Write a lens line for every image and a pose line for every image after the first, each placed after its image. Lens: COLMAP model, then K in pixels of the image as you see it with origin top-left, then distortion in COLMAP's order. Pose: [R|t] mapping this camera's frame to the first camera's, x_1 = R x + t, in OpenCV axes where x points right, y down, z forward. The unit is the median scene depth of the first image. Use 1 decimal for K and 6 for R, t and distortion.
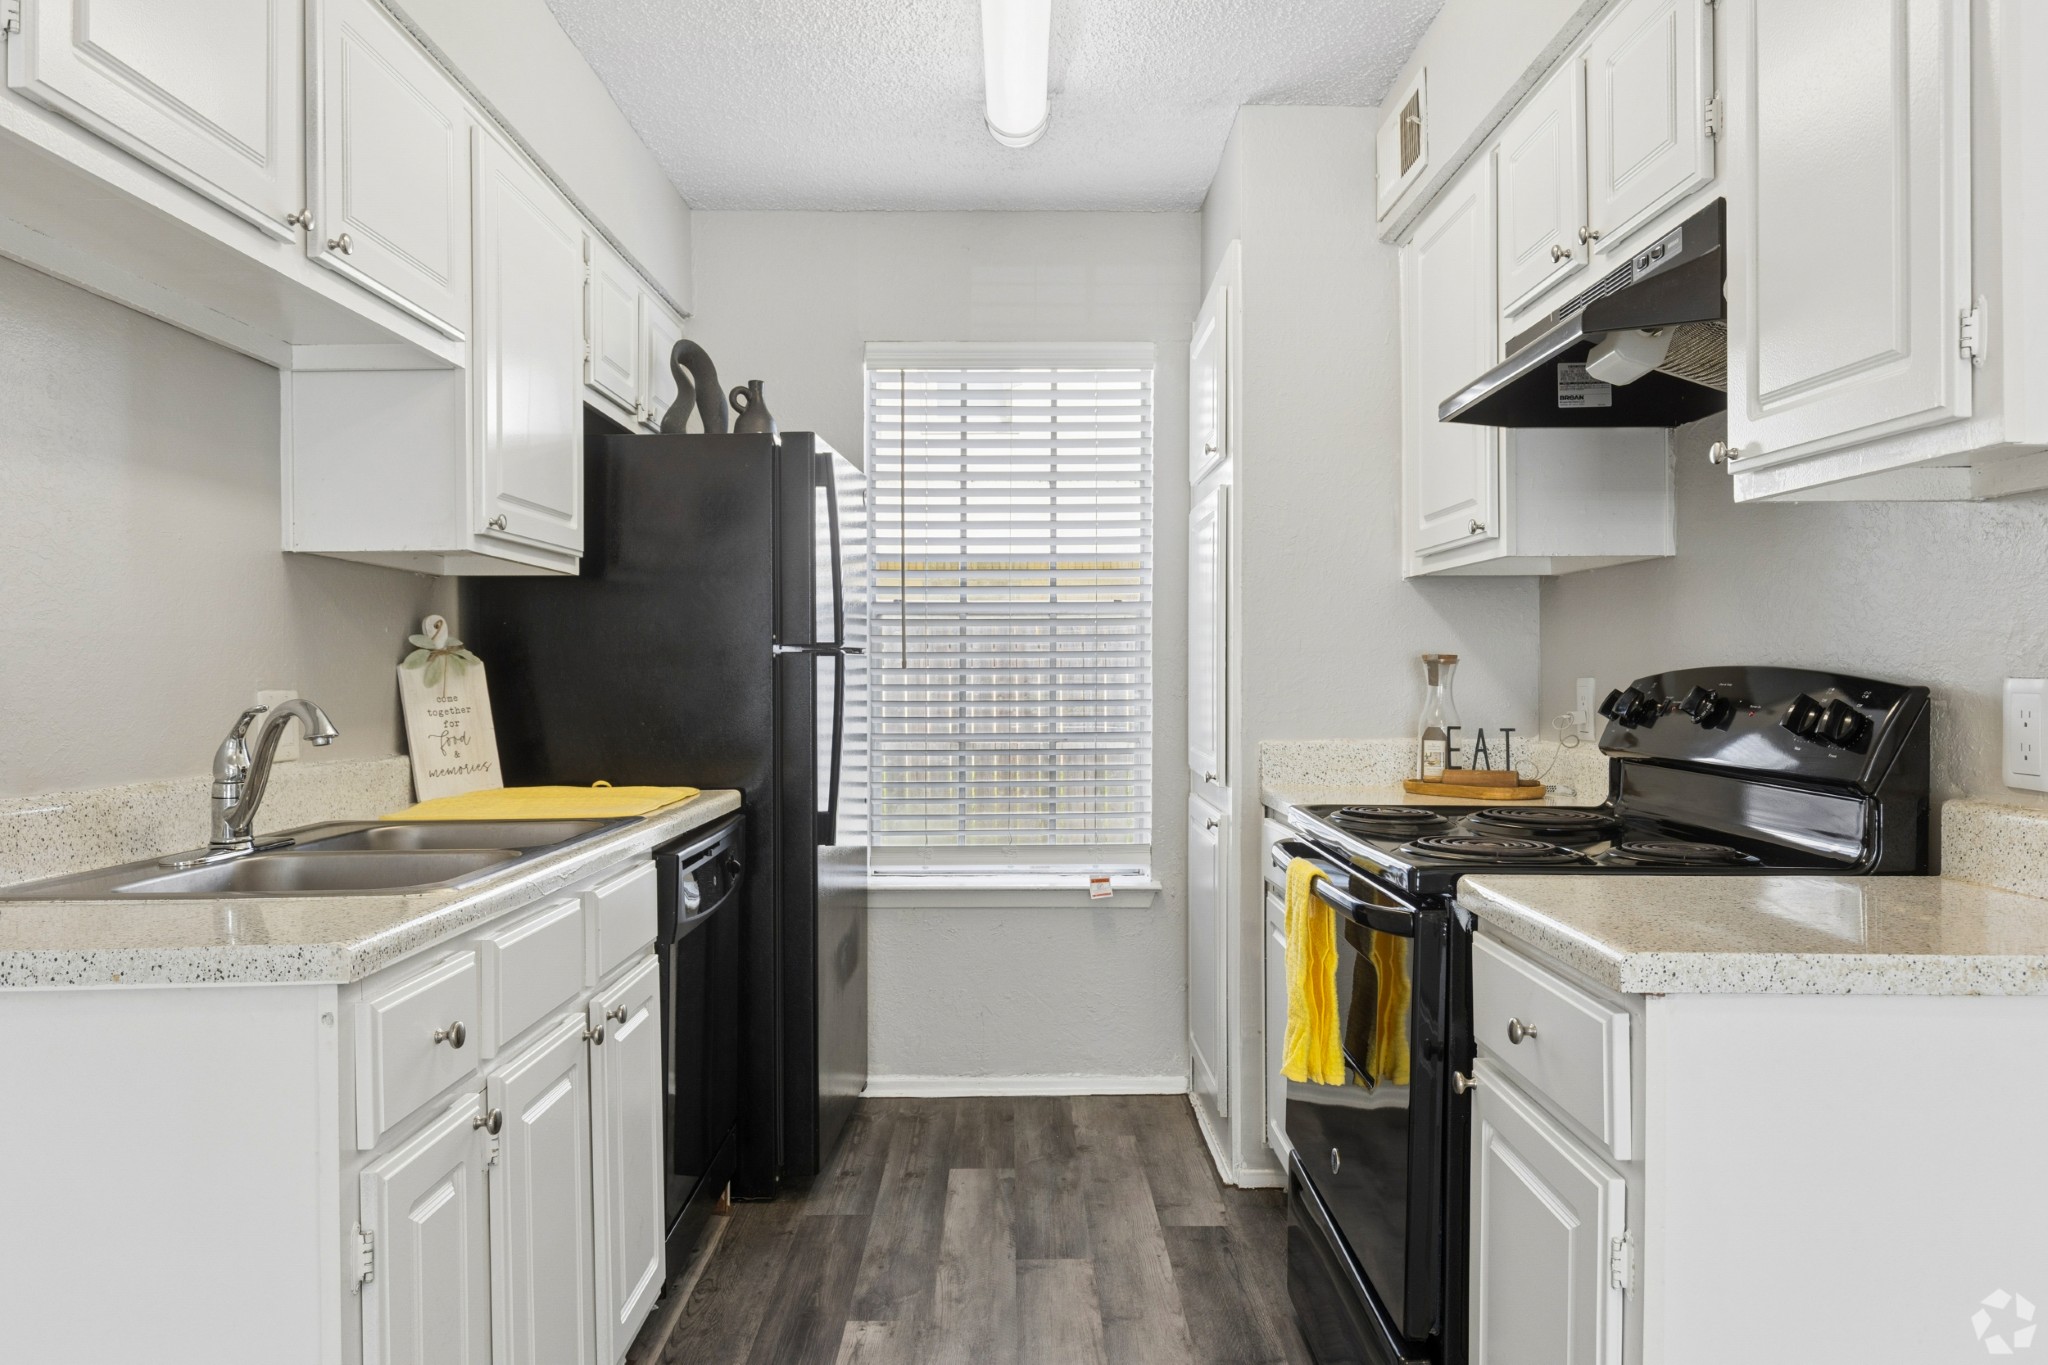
lens RADIAL K [[1352.0, 0, 1032.4], [0, 1352.0, 675.7], [0, 0, 1]] dist [-0.002139, -0.000676]
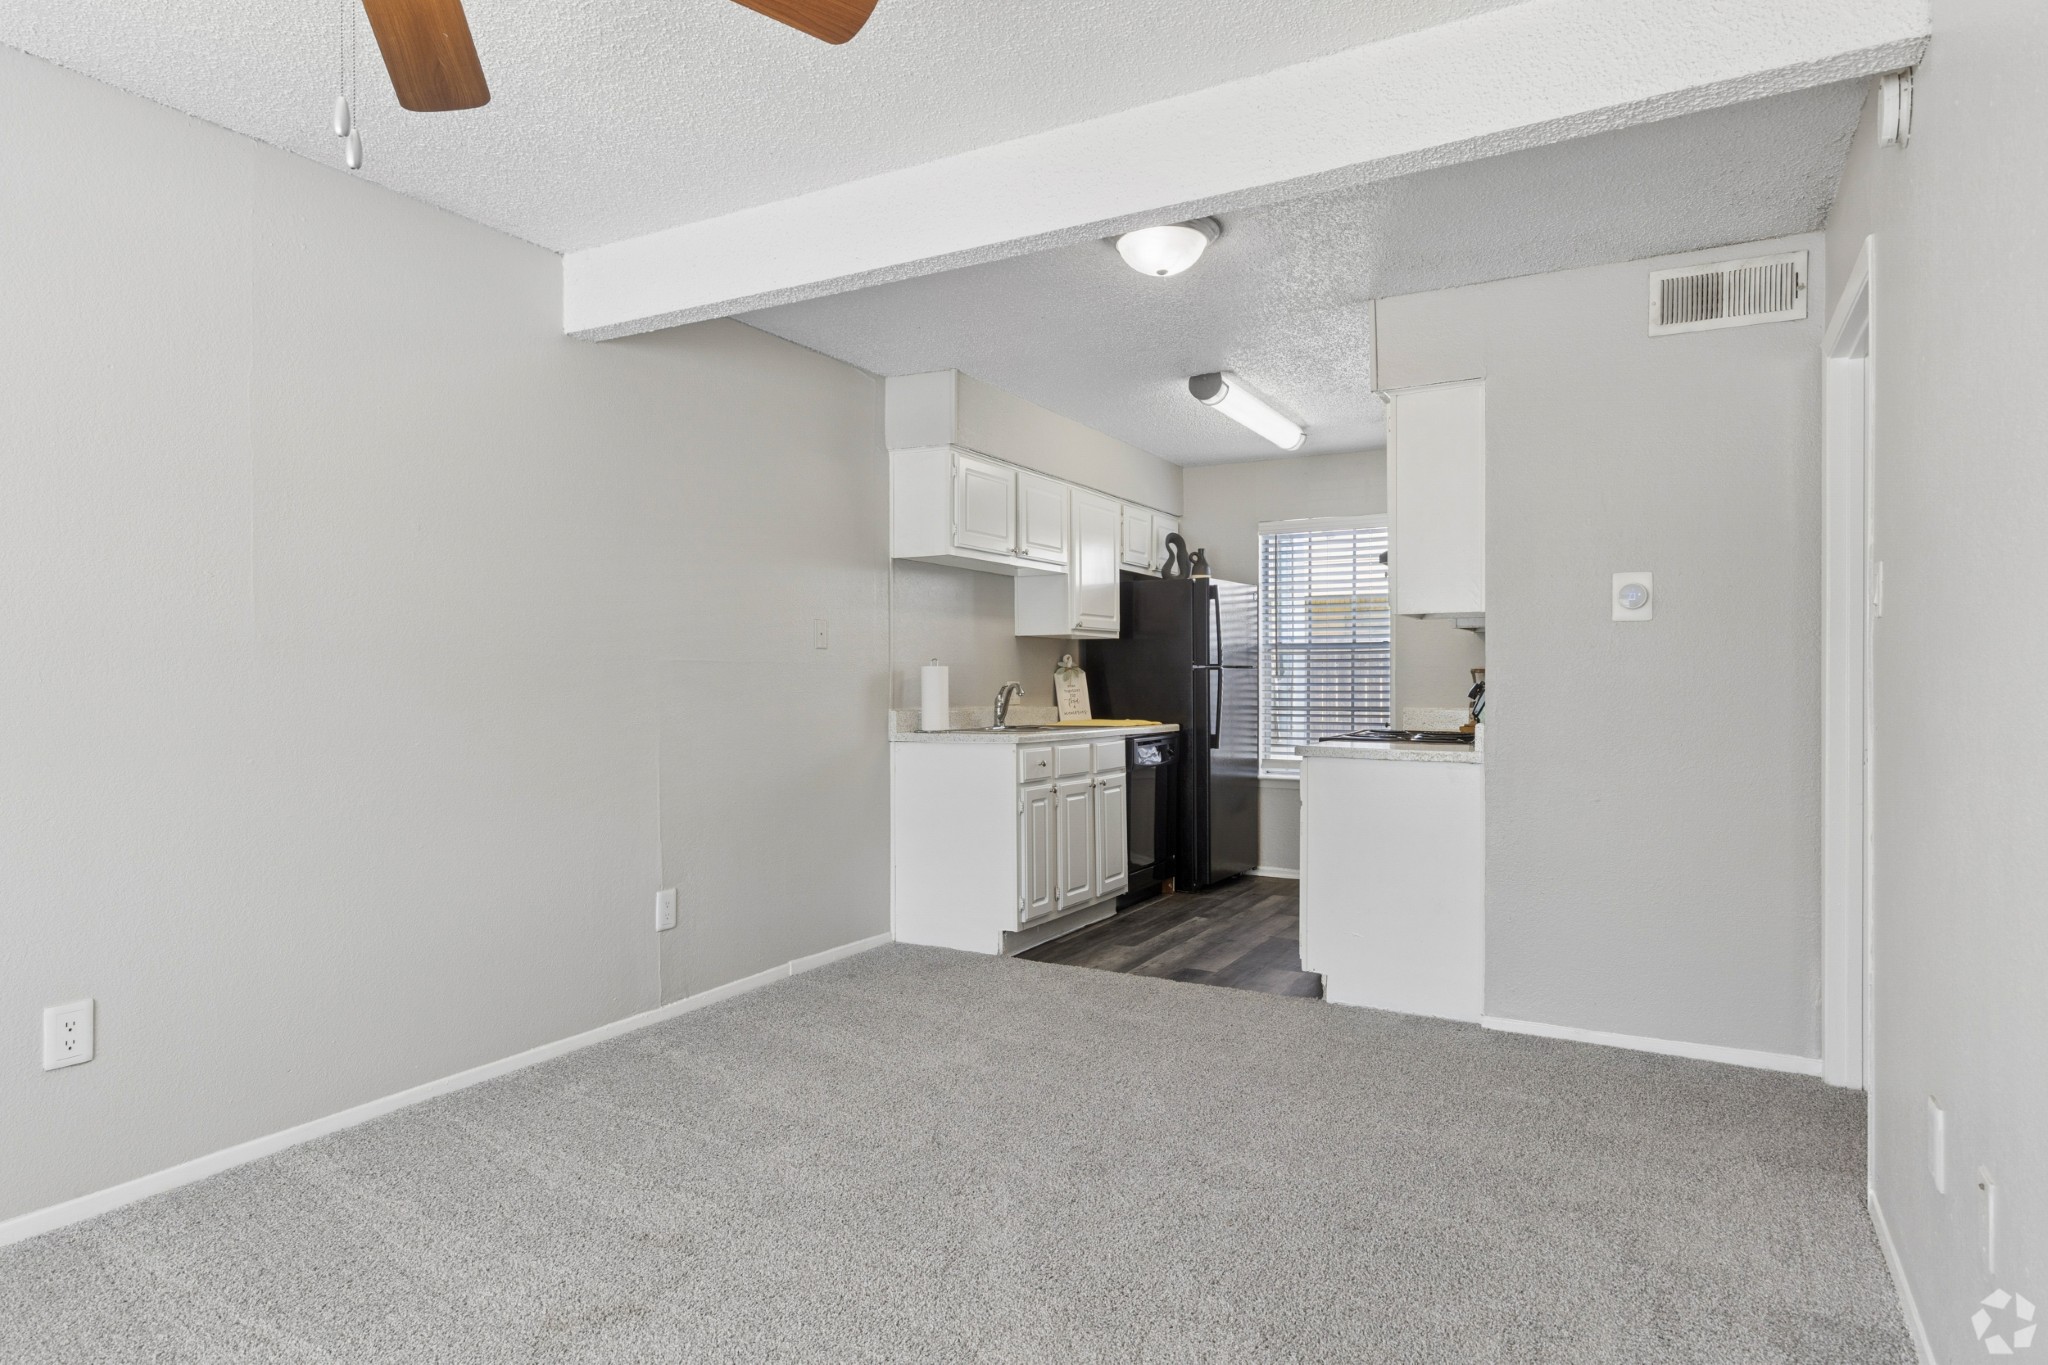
lens RADIAL K [[1165.4, 0, 1025.3], [0, 1165.4, 681.8], [0, 0, 1]] dist [0.004509, 0.000887]
pose [[0.862560, 0.001522, -0.505952, 0.628417], [-0.002828, 0.999994, -0.001815, 0.012566], [0.505947, 0.002996, 0.862560, -0.993146]]
